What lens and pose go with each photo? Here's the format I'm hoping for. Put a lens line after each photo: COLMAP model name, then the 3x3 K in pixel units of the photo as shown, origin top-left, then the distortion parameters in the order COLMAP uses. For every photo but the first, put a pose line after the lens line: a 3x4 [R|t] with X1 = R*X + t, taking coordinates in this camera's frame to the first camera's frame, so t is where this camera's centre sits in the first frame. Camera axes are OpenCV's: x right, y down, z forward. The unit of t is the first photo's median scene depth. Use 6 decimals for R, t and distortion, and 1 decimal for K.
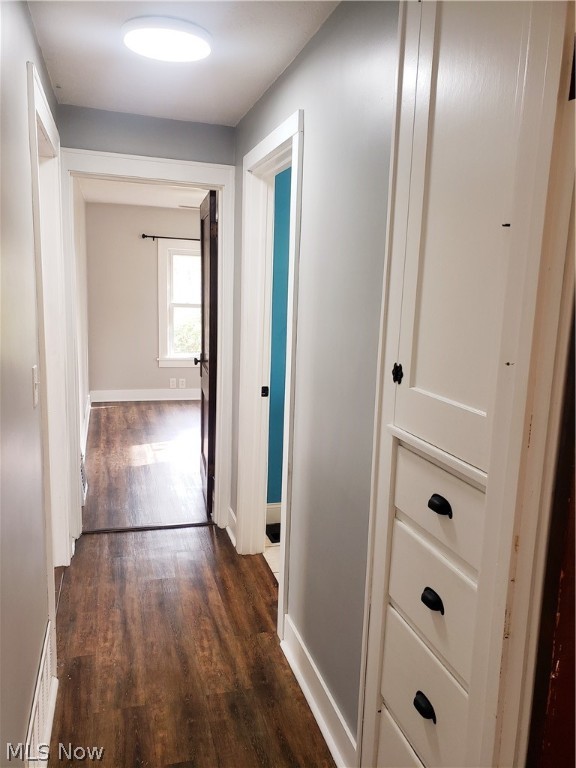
lens RADIAL K [[584.2, 0, 287.5], [0, 584.2, 380.7], [0, 0, 1]] dist [0.021644, 0.002536]
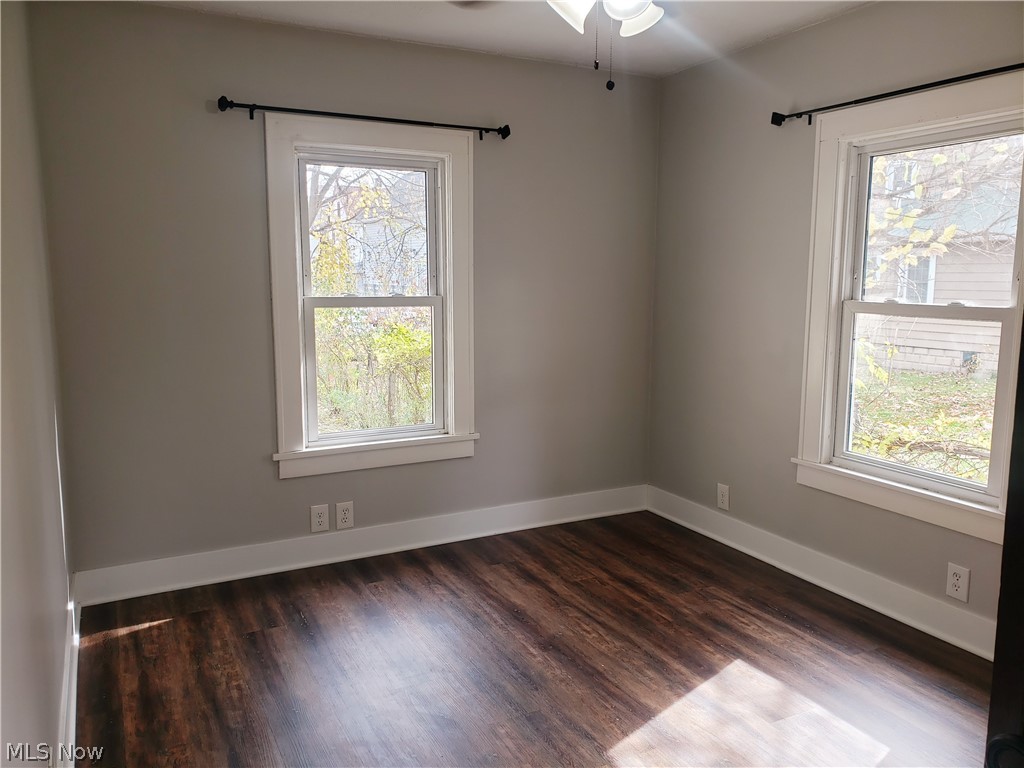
lens RADIAL K [[779.0, 0, 498.7], [0, 779.0, 378.4], [0, 0, 1]] dist [0.021644, 0.002536]
pose [[0.983119, -0.056722, 0.173951, -0.172105], [0.058790, 0.998248, -0.006755, -0.075019], [-0.173263, 0.016867, 0.984731, 0.518864]]
